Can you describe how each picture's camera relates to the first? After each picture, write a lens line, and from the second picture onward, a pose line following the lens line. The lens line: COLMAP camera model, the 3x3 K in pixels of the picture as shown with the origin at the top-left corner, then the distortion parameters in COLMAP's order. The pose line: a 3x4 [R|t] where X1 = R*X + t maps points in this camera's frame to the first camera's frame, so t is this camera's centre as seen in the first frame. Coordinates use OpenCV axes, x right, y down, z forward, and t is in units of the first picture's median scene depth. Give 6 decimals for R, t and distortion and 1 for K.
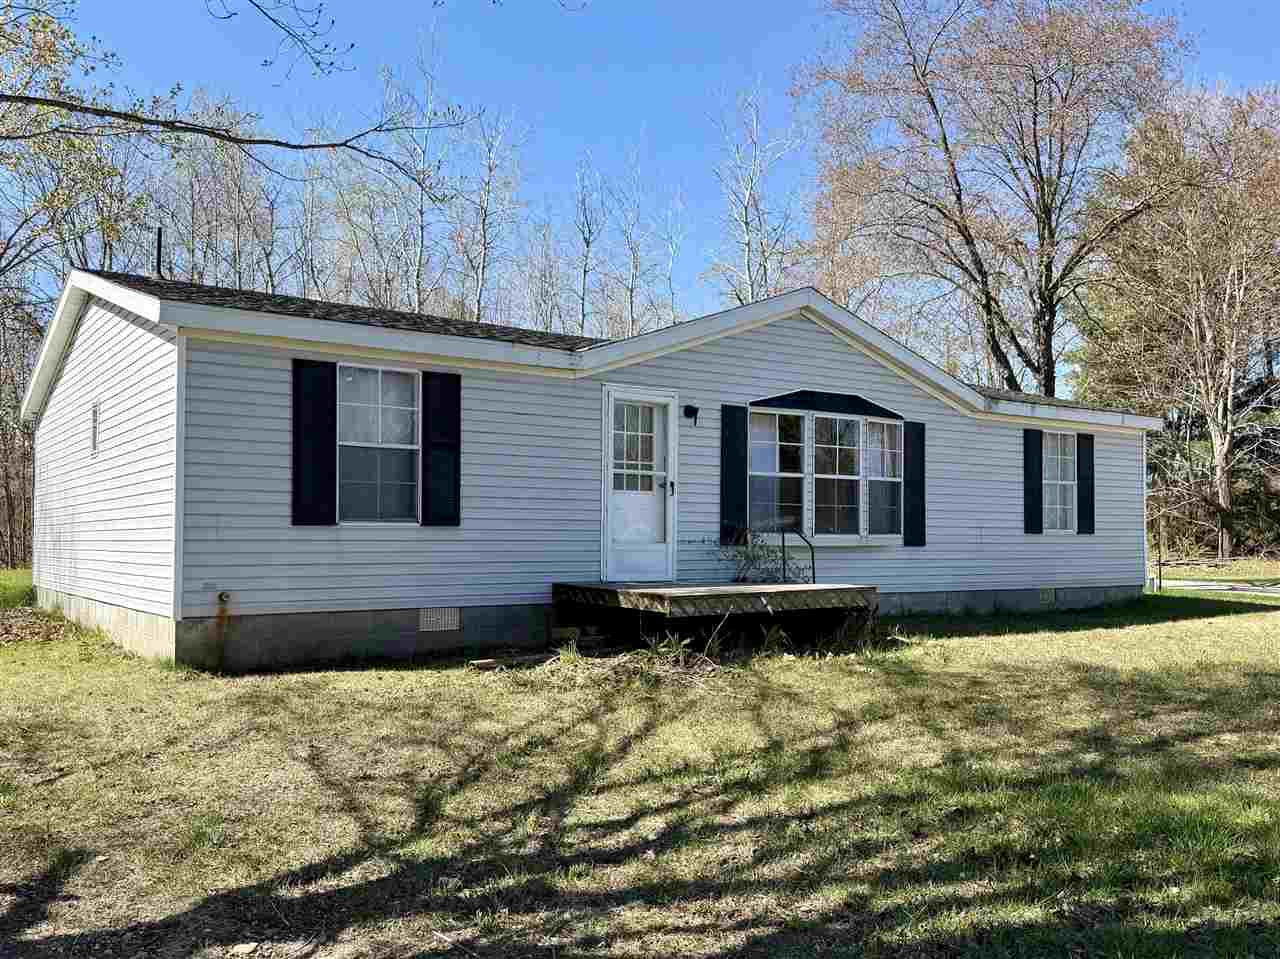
lens RADIAL K [[895.8, 0, 645.7], [0, 895.8, 482.6], [0, 0, 1]] dist [0.146544, -0.253158]
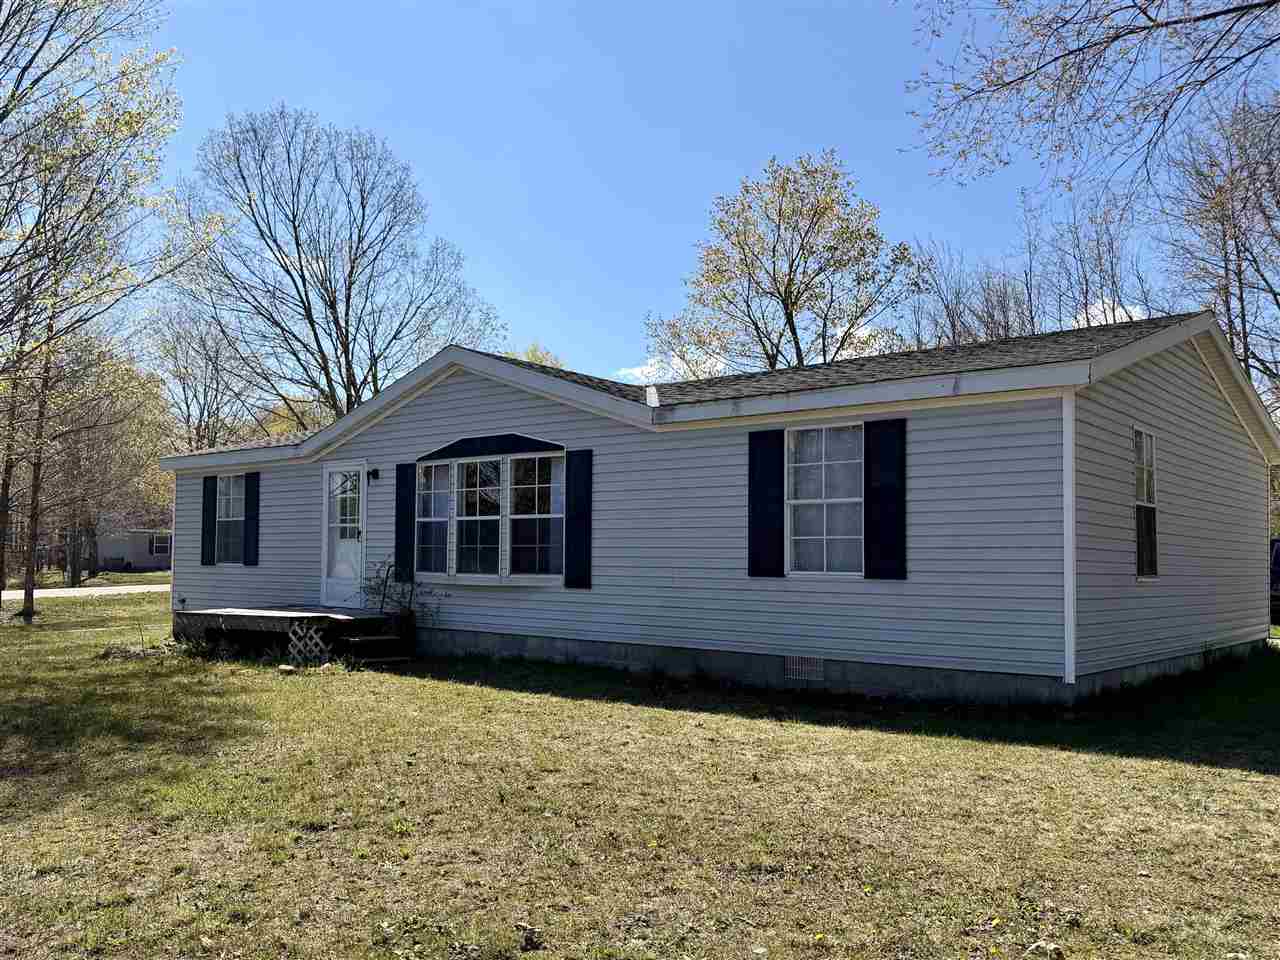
lens RADIAL K [[977.7, 0, 640.0], [0, 977.7, 480.0], [0, 0, 1]] dist [0.066264, 0.000123]
pose [[0.370538, -0.091310, -0.924318, 1.226079], [0.028999, 0.995808, -0.086747, 0.049460], [0.928365, 0.005339, 0.371633, 0.698709]]
